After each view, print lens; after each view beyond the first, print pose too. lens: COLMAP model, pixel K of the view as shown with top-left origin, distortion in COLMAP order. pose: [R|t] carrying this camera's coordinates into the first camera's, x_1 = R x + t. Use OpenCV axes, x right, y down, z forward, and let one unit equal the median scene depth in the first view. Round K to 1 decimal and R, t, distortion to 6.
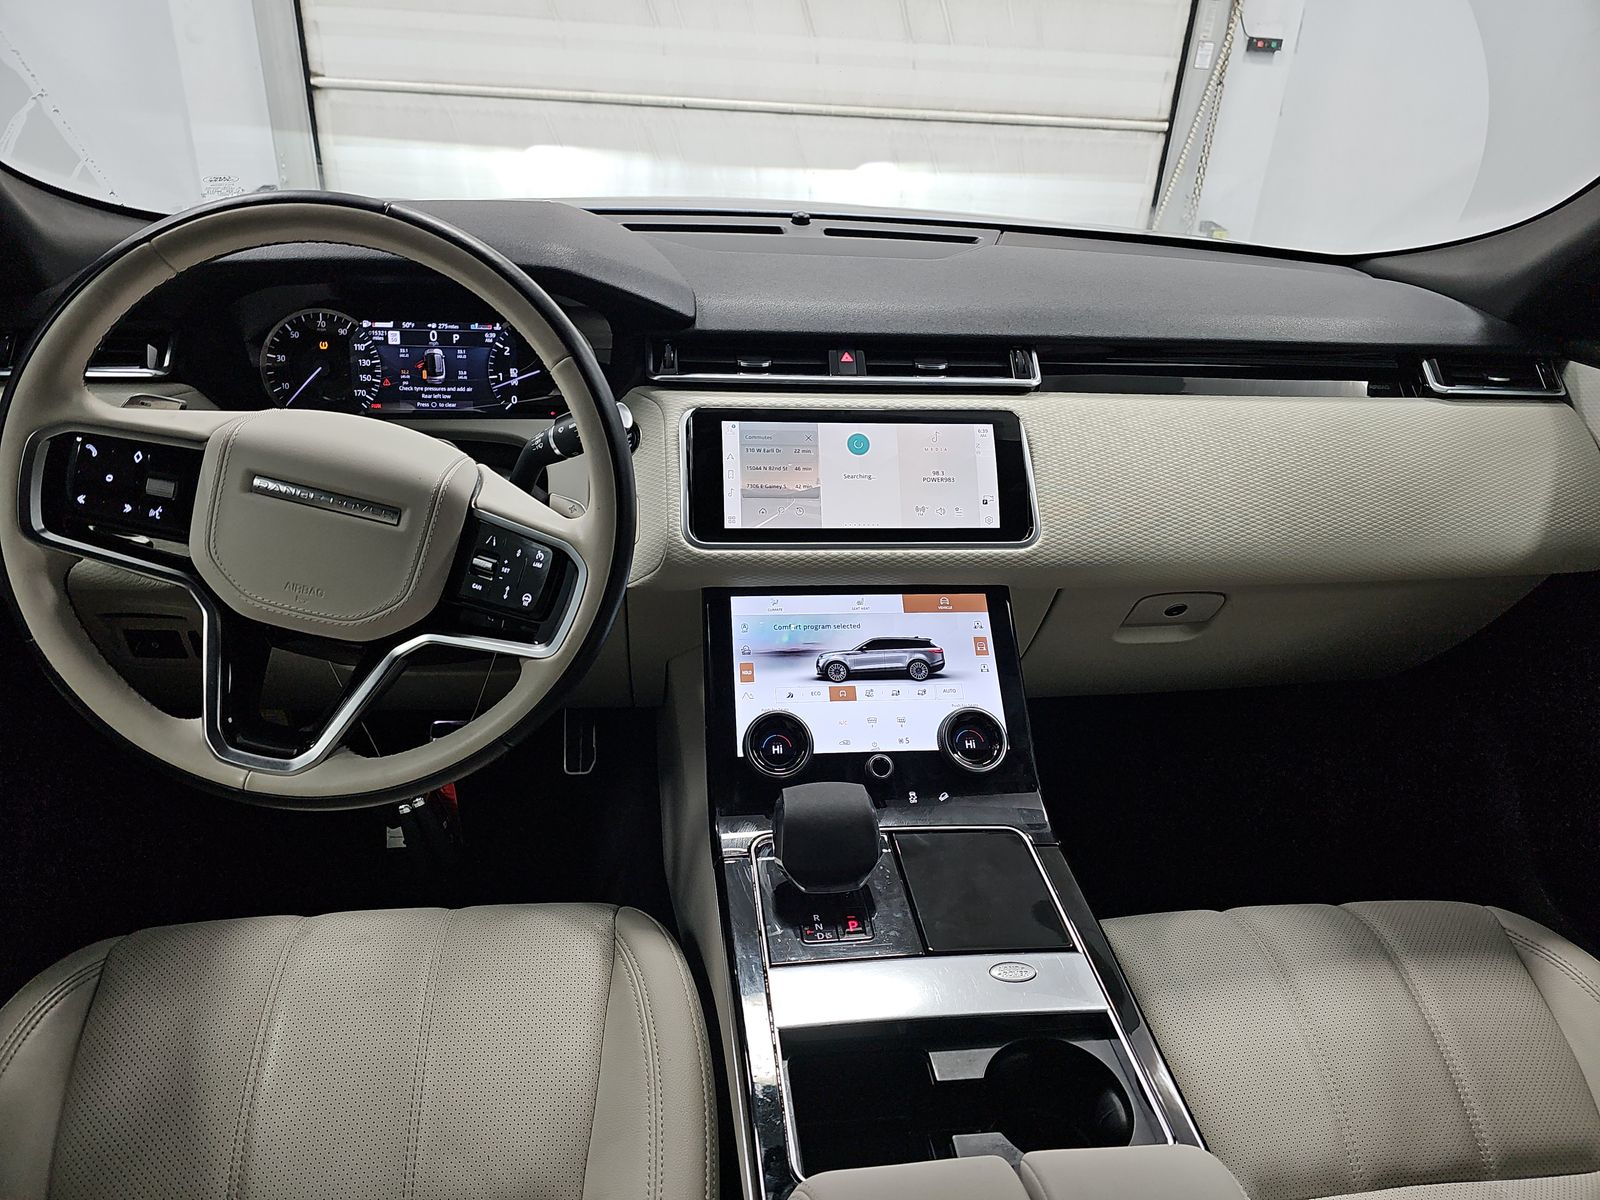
lens RADIAL K [[1144.2, 0, 799.4], [0, 1144.2, 620.1], [0, 0, 1]] dist [0.047161, -0.057796]
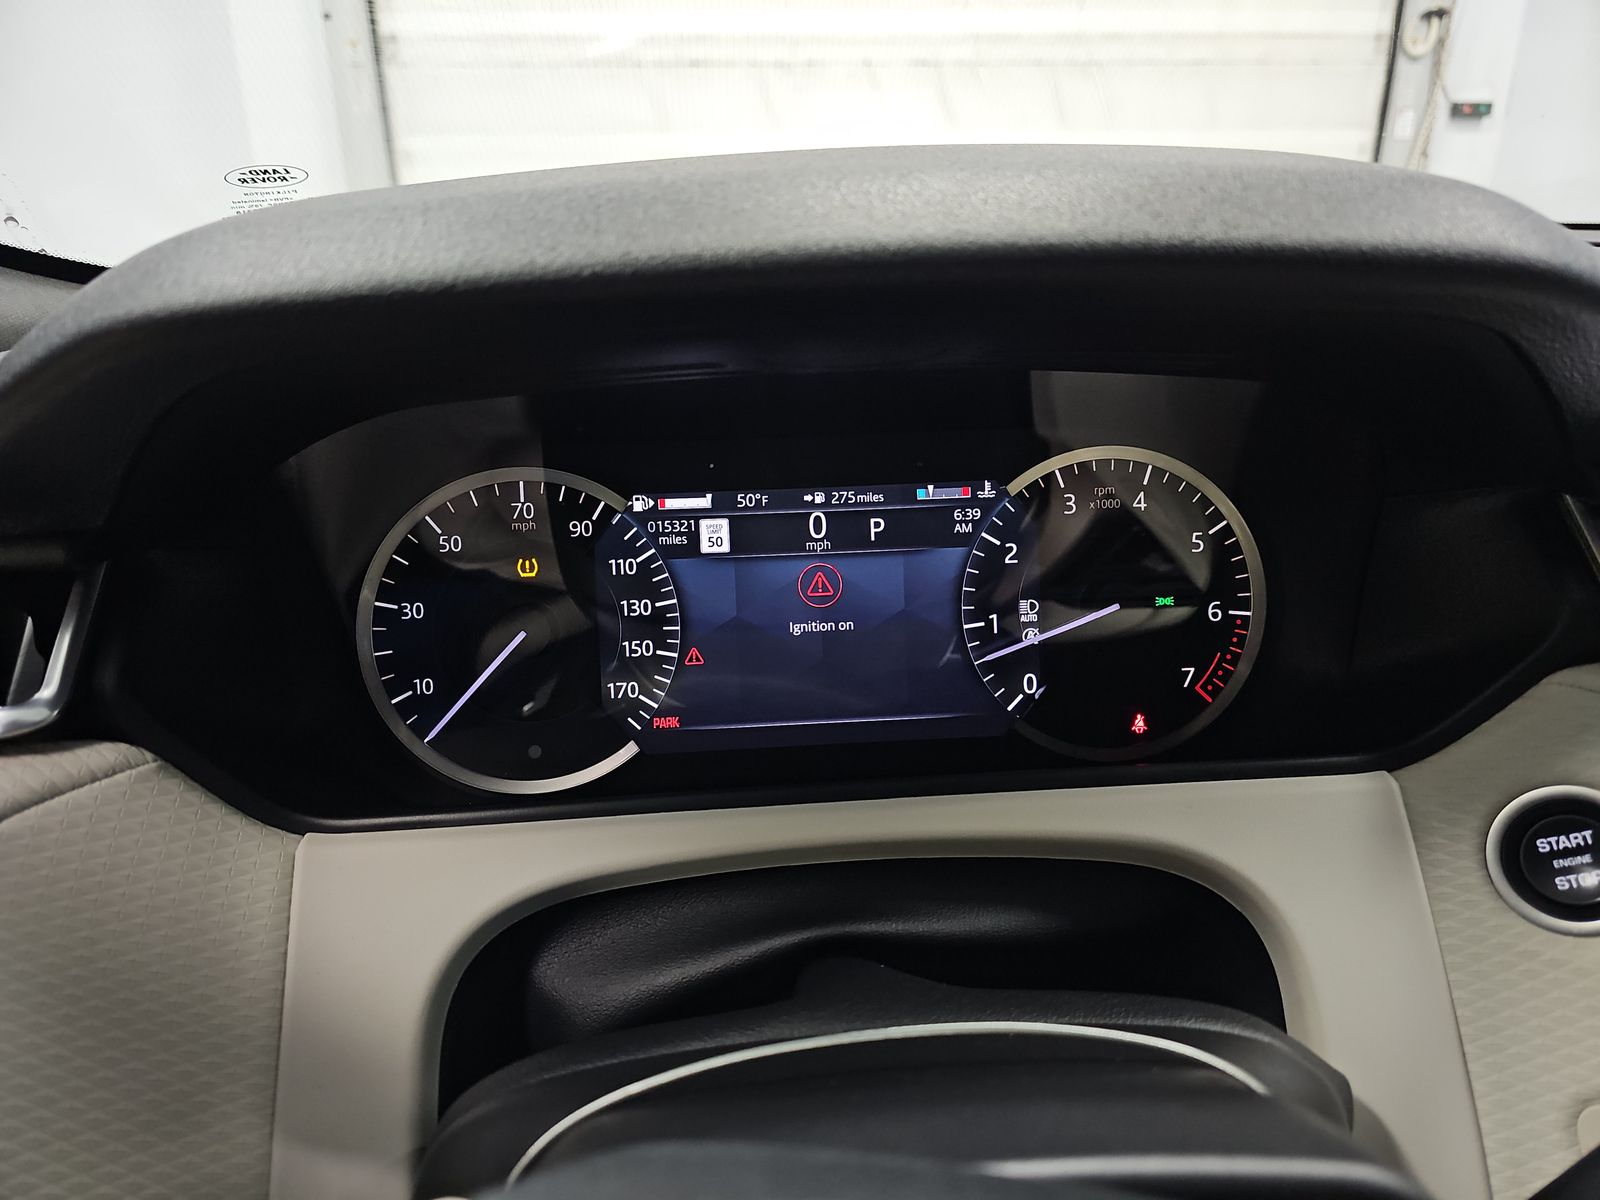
lens RADIAL K [[1151.1, 0, 800.0], [0, 1151.1, 600.0], [0, 0, 1]] dist [0.116071, -0.202948]
pose [[0.996565, -0.044068, -0.070111, -0.302987], [0.035197, 0.991773, -0.123076, -0.180800], [0.074958, 0.120185, 0.989918, 0.648637]]
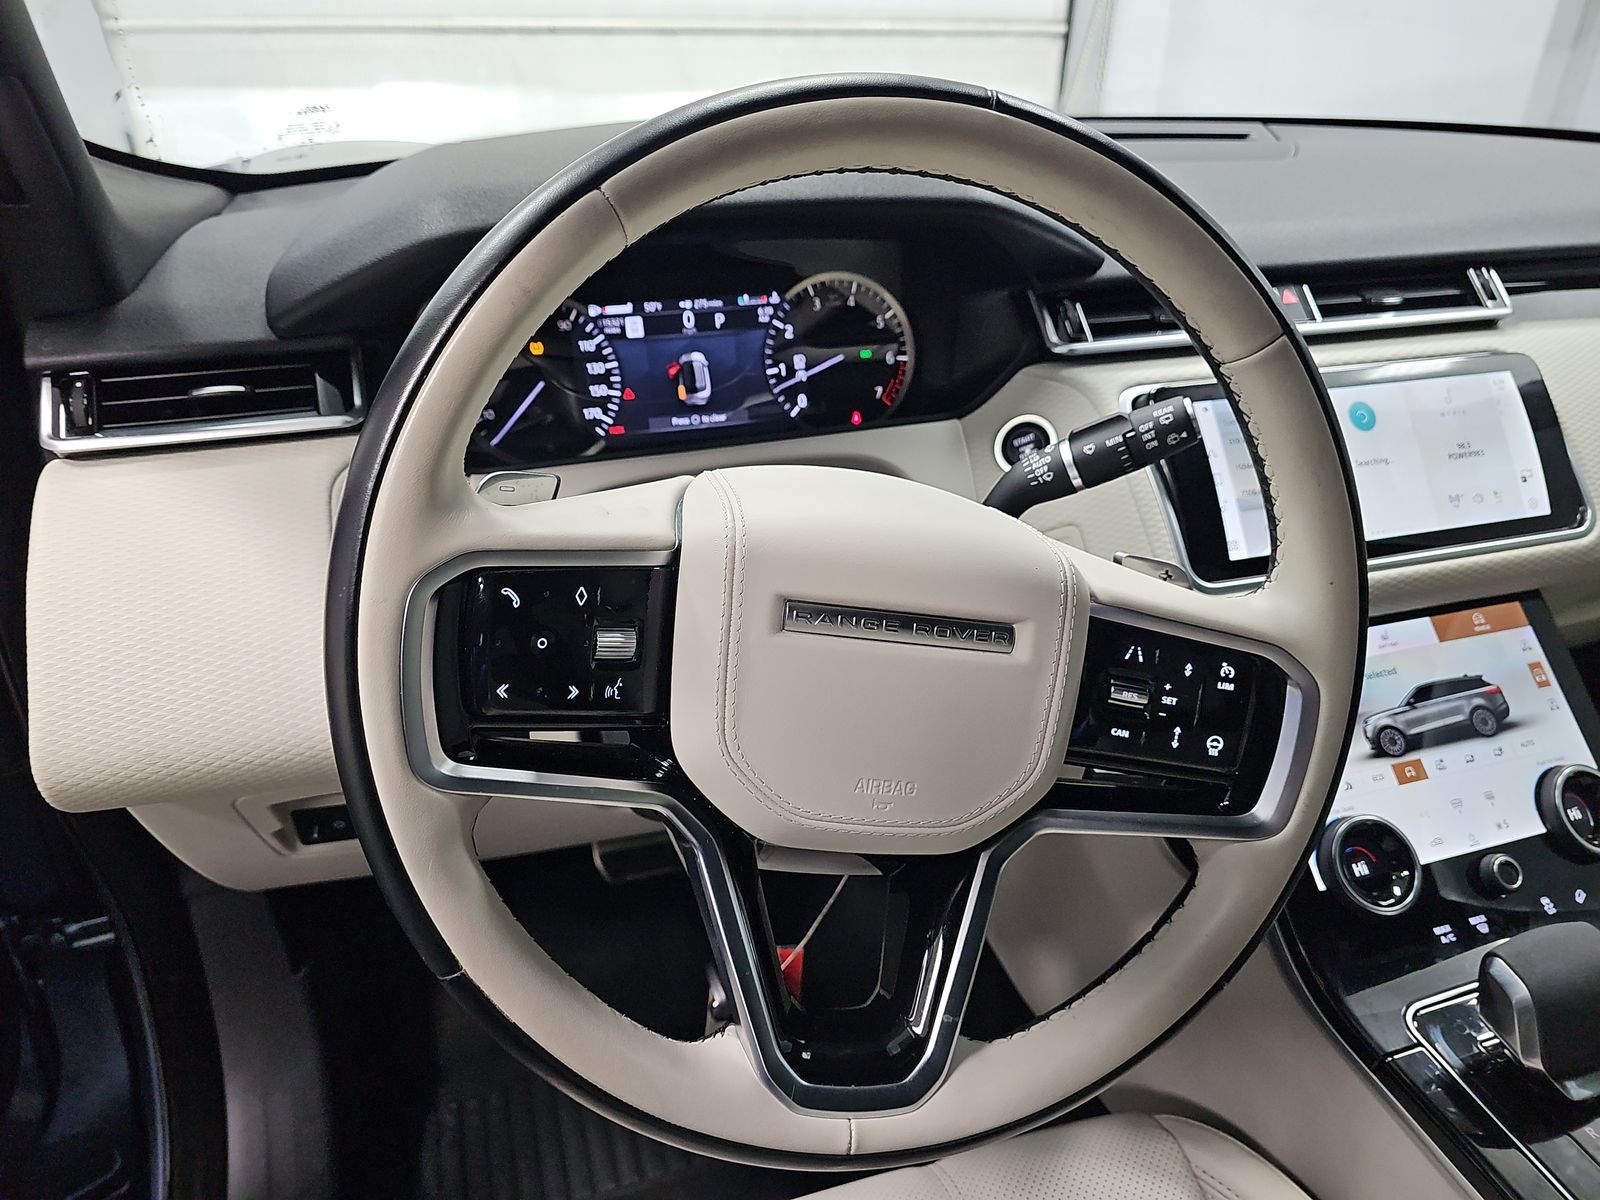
lens RADIAL K [[1144.2, 0, 799.4], [0, 1144.2, 620.1], [0, 0, 1]] dist [0.047161, -0.057796]
pose [[0.982513, -0.124176, 0.138736, -0.375309], [0.117100, 0.991420, 0.058081, -0.102350], [-0.144758, -0.040820, 0.988625, 0.309169]]
